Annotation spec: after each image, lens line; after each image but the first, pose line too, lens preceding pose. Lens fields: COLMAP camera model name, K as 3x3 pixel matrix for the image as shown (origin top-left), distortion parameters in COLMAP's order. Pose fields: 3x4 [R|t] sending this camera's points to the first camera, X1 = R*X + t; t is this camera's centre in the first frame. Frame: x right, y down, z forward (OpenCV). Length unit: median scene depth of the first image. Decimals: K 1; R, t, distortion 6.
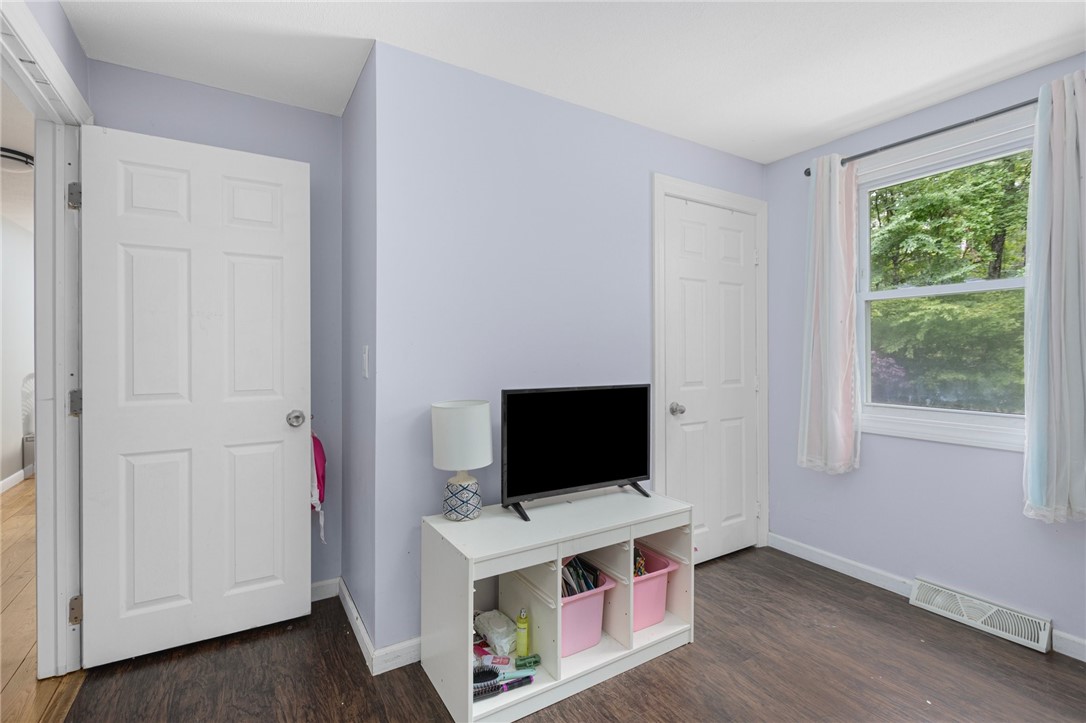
lens RADIAL K [[493.1, 0, 545.5], [0, 493.1, 357.2], [0, 0, 1]] dist [-0.000854, -0.000196]
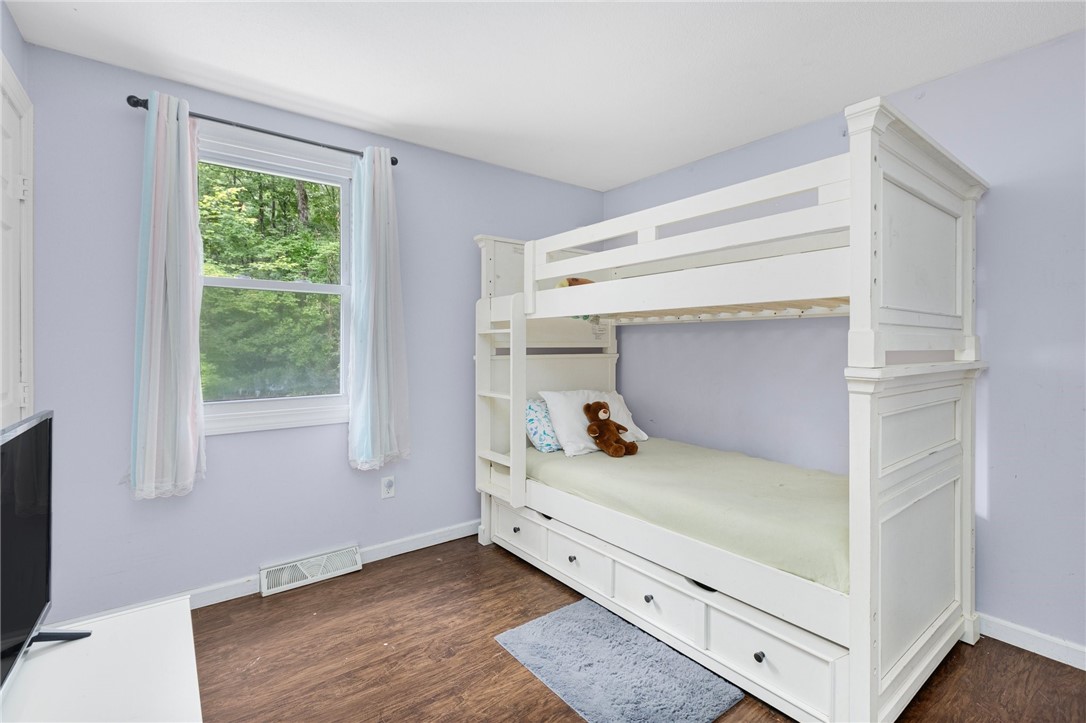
lens RADIAL K [[493.1, 0, 534.8], [0, 493.1, 348.5], [0, 0, 1]] dist [-0.000854, -0.000196]
pose [[-0.093899, -0.010848, 0.995523, -0.307398], [0.004409, 0.999926, 0.011312, -0.011698], [-0.995572, 0.005451, -0.093845, 0.555831]]
